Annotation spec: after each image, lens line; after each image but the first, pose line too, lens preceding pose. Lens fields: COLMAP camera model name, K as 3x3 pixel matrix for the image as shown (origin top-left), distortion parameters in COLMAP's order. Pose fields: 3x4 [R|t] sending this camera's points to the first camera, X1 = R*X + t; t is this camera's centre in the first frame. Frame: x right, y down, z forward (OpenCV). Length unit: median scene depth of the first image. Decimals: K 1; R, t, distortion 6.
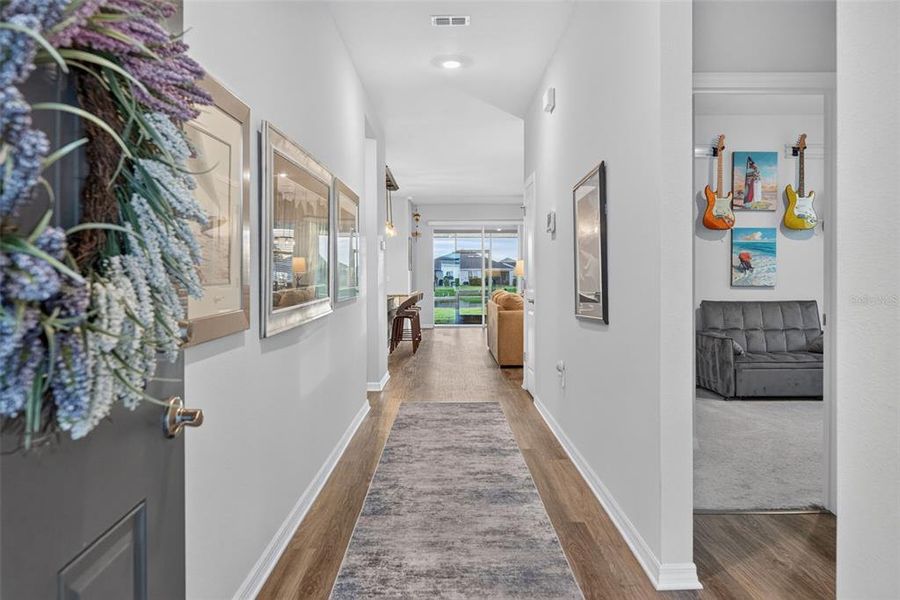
lens RADIAL K [[573.4, 0, 449.8], [0, 573.4, 263.2], [0, 0, 1]] dist [-0.019995, 0.002209]
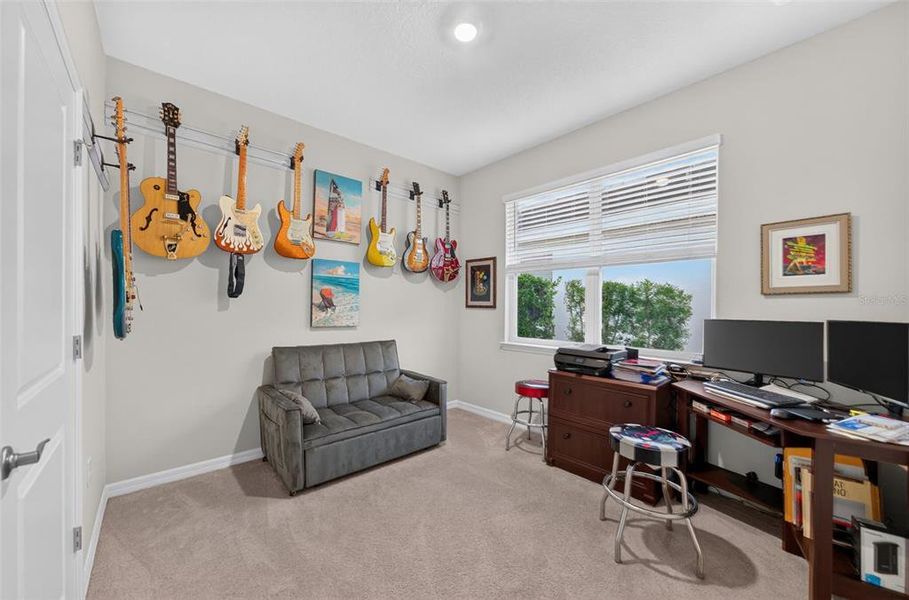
lens RADIAL K [[386.8, 0, 455.4], [0, 386.8, 306.2], [0, 0, 1]] dist [-0.002566, 0.000023]
pose [[0.722539, 0.003704, 0.691320, 0.252441], [-0.013654, 0.999867, 0.008914, 0.000549], [-0.691195, -0.015880, 0.722494, 0.439185]]
